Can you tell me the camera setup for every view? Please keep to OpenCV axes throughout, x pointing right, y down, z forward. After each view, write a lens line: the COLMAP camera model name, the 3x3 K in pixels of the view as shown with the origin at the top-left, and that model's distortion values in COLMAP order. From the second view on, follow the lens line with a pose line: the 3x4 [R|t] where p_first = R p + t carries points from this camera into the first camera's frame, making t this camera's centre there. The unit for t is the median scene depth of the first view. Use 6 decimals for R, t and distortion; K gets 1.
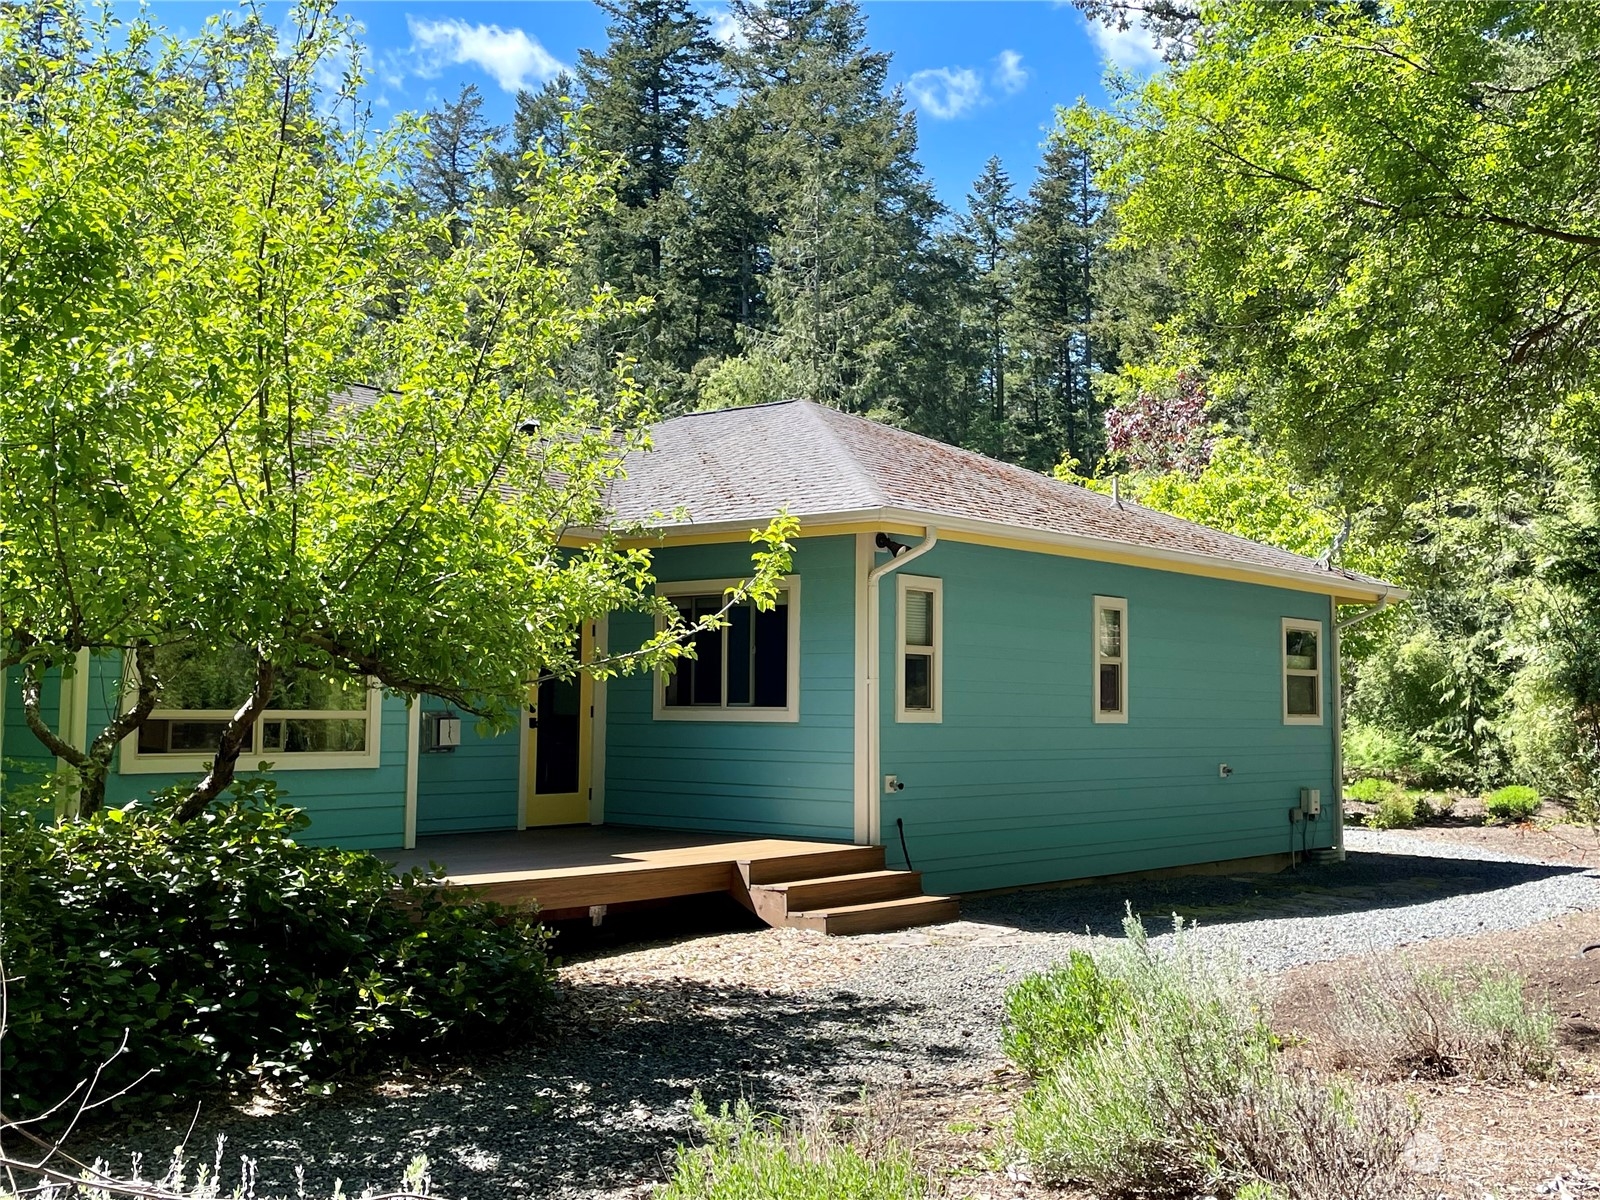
lens RADIAL K [[1578.5, 0, 800.0], [0, 1578.5, 600.0], [0, 0, 1]] dist [0.003047, 0.003378]
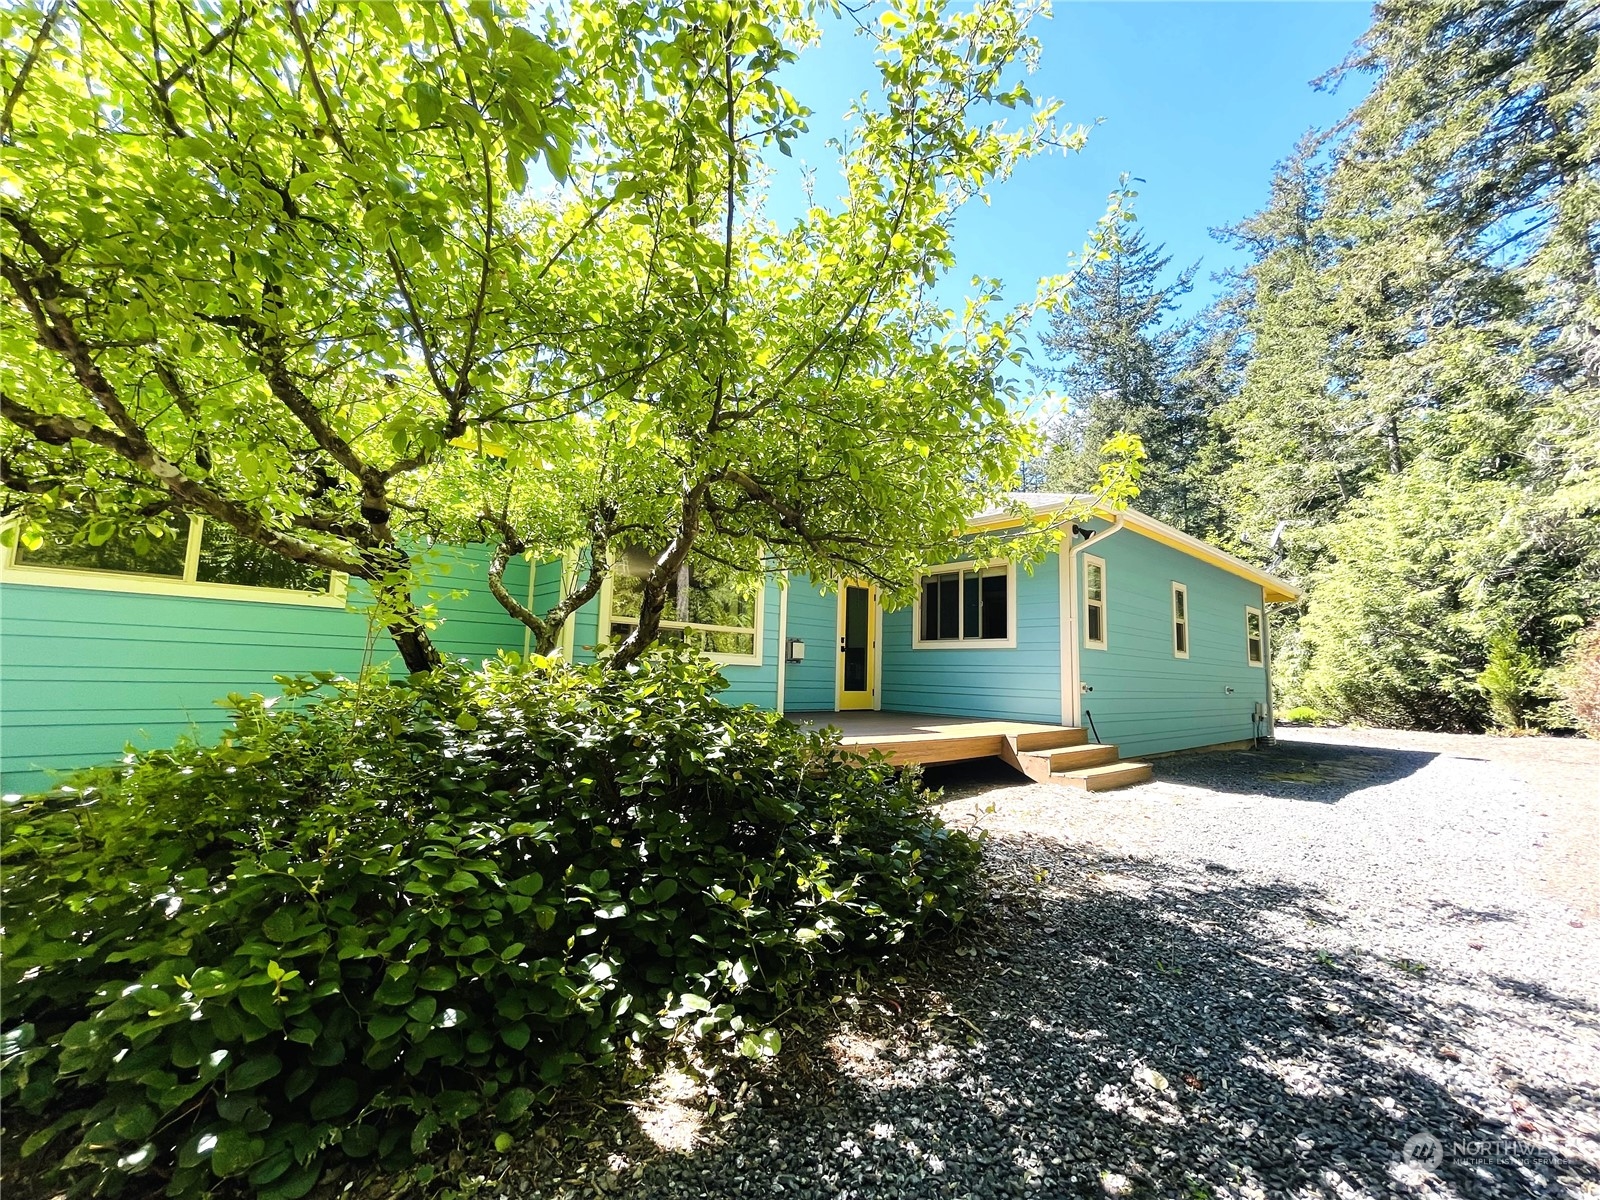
lens RADIAL K [[681.8, 0, 800.0], [0, 681.8, 600.0], [0, 0, 1]] dist [-0.037279, -0.000143]
pose [[0.985308, 0.003744, -0.170743, -0.124927], [-0.008889, 0.999529, -0.029378, 0.065842], [0.170553, 0.030464, 0.984878, 0.373654]]
